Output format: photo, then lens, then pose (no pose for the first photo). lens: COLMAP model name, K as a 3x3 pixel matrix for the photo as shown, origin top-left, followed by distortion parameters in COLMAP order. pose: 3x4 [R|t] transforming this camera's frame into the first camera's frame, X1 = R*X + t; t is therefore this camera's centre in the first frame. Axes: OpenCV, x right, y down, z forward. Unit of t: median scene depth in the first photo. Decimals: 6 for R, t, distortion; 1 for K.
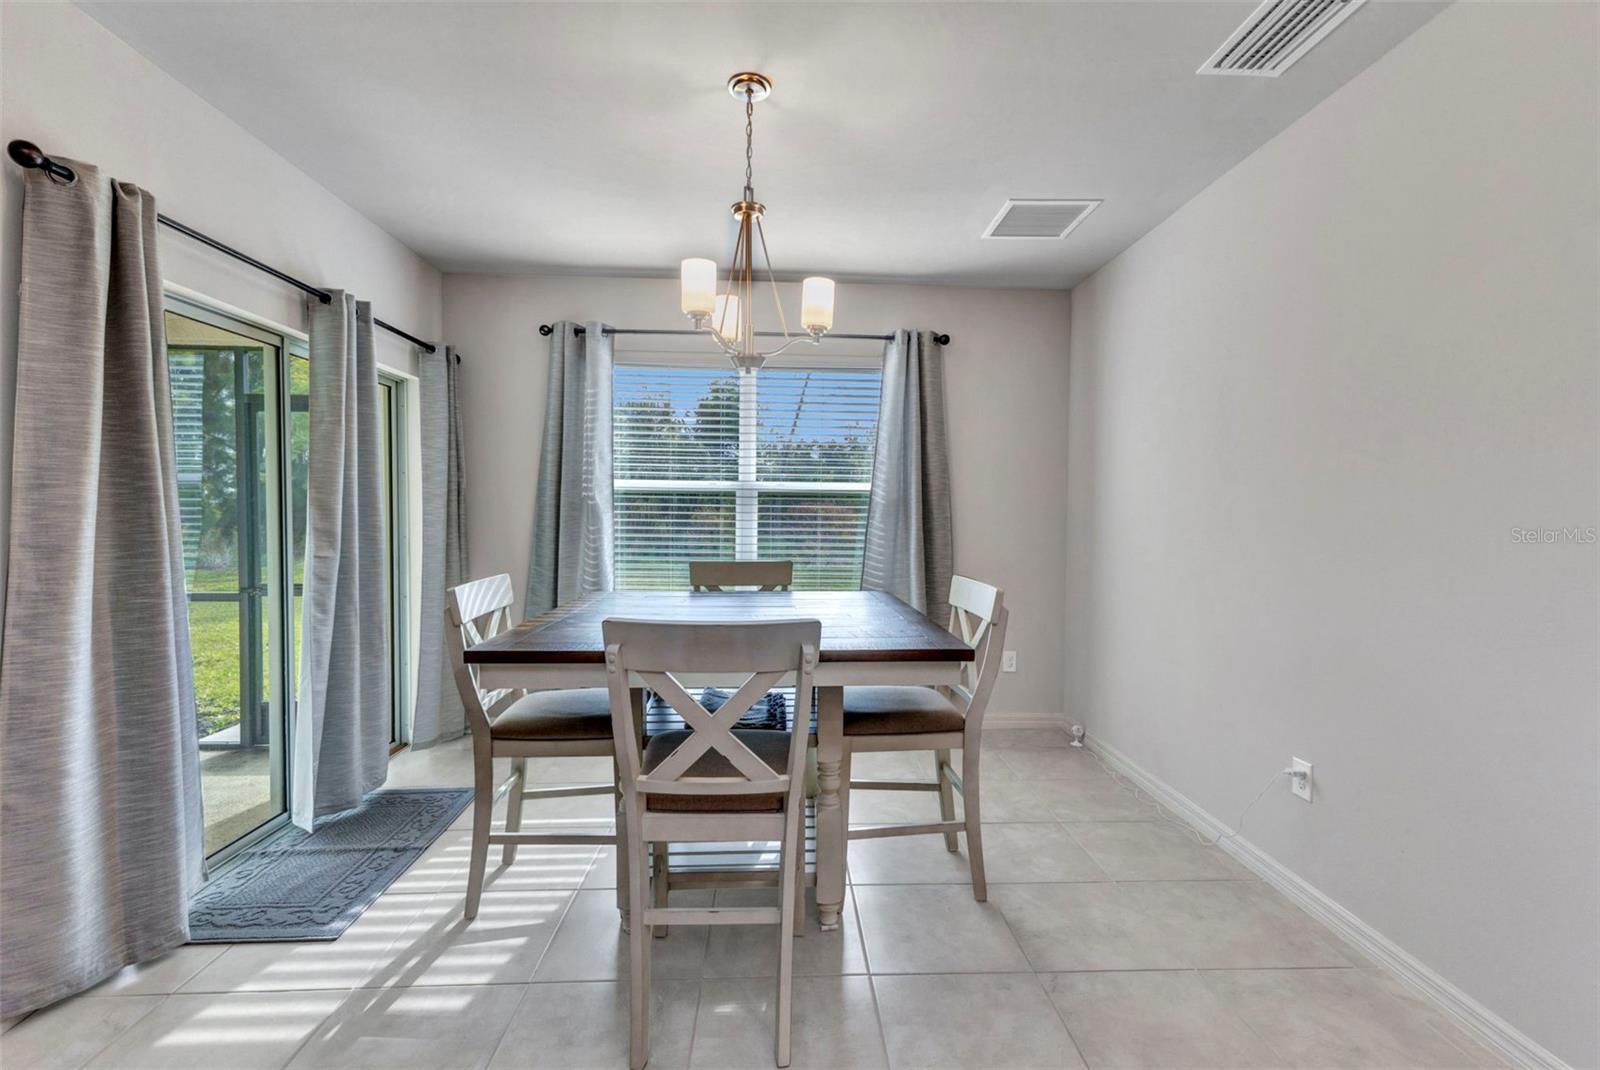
lens RADIAL K [[700.1, 0, 804.1], [0, 700.1, 516.3], [0, 0, 1]] dist [0.004147, -0.000379]
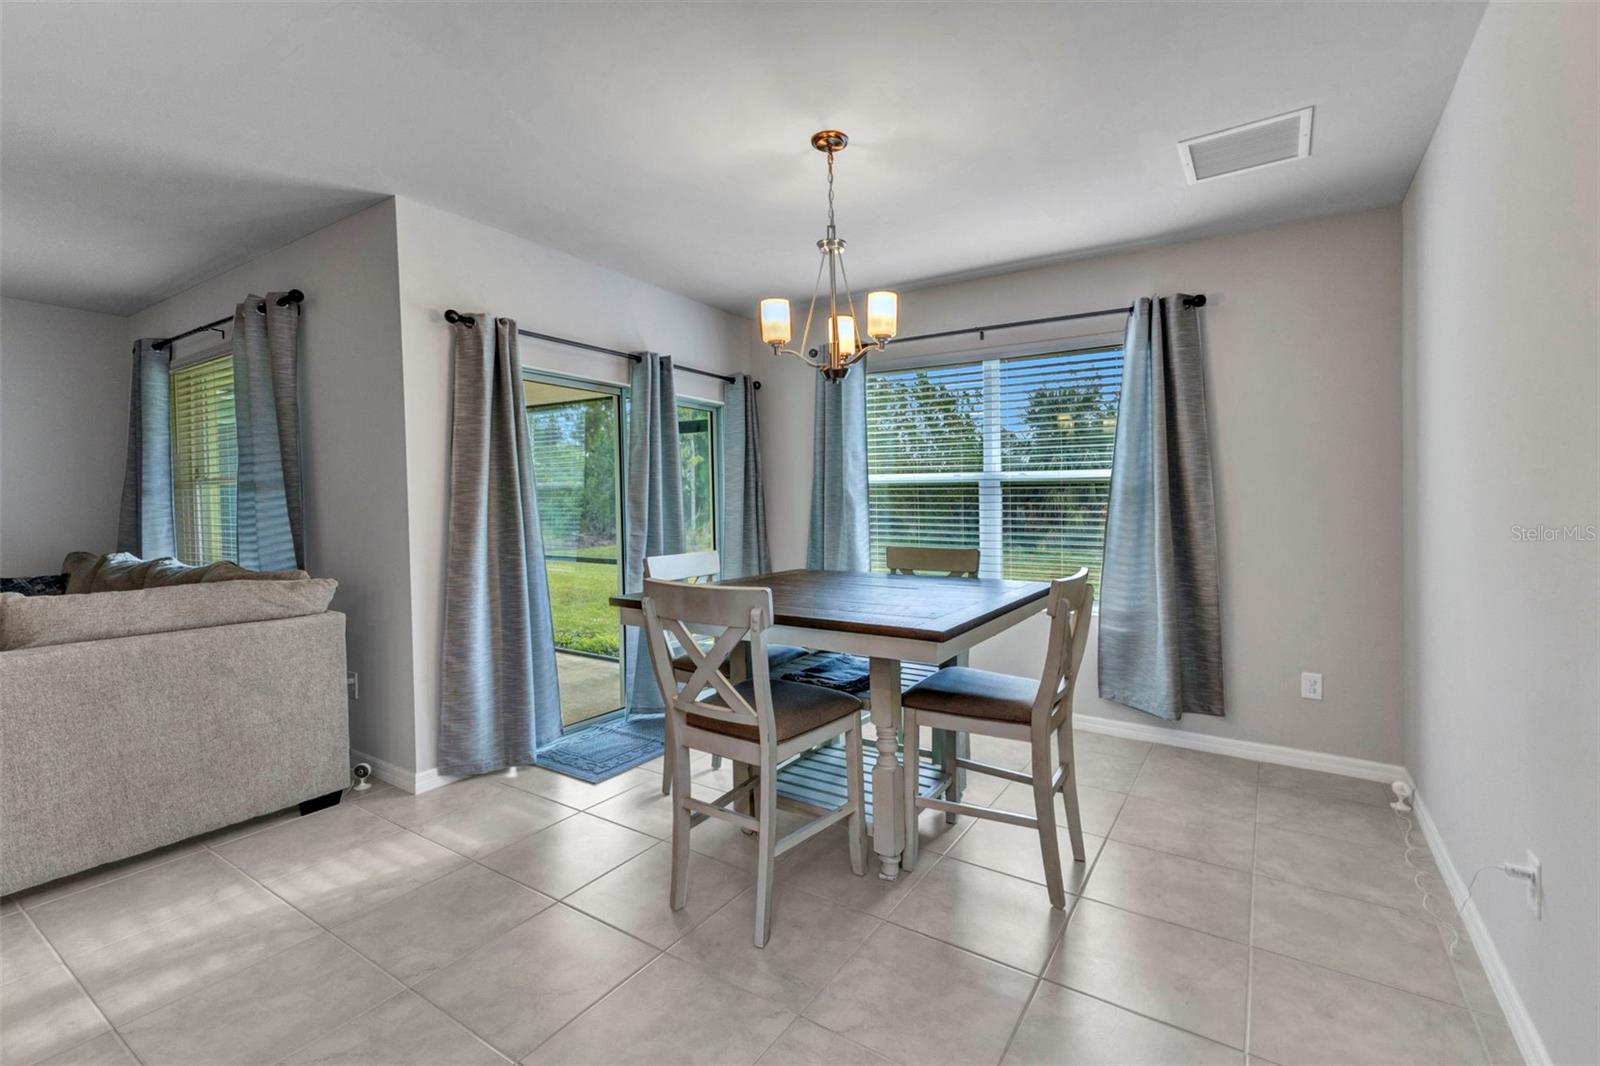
lens RADIAL K [[691.1, 0, 792.0], [0, 691.1, 502.5], [0, 0, 1]] dist [0.002913, 0.000251]
pose [[0.810073, -0.009658, -0.586249, 0.404410], [0.005365, 0.999945, -0.009059, 0.003269], [0.586304, 0.004194, 0.810080, 0.018953]]
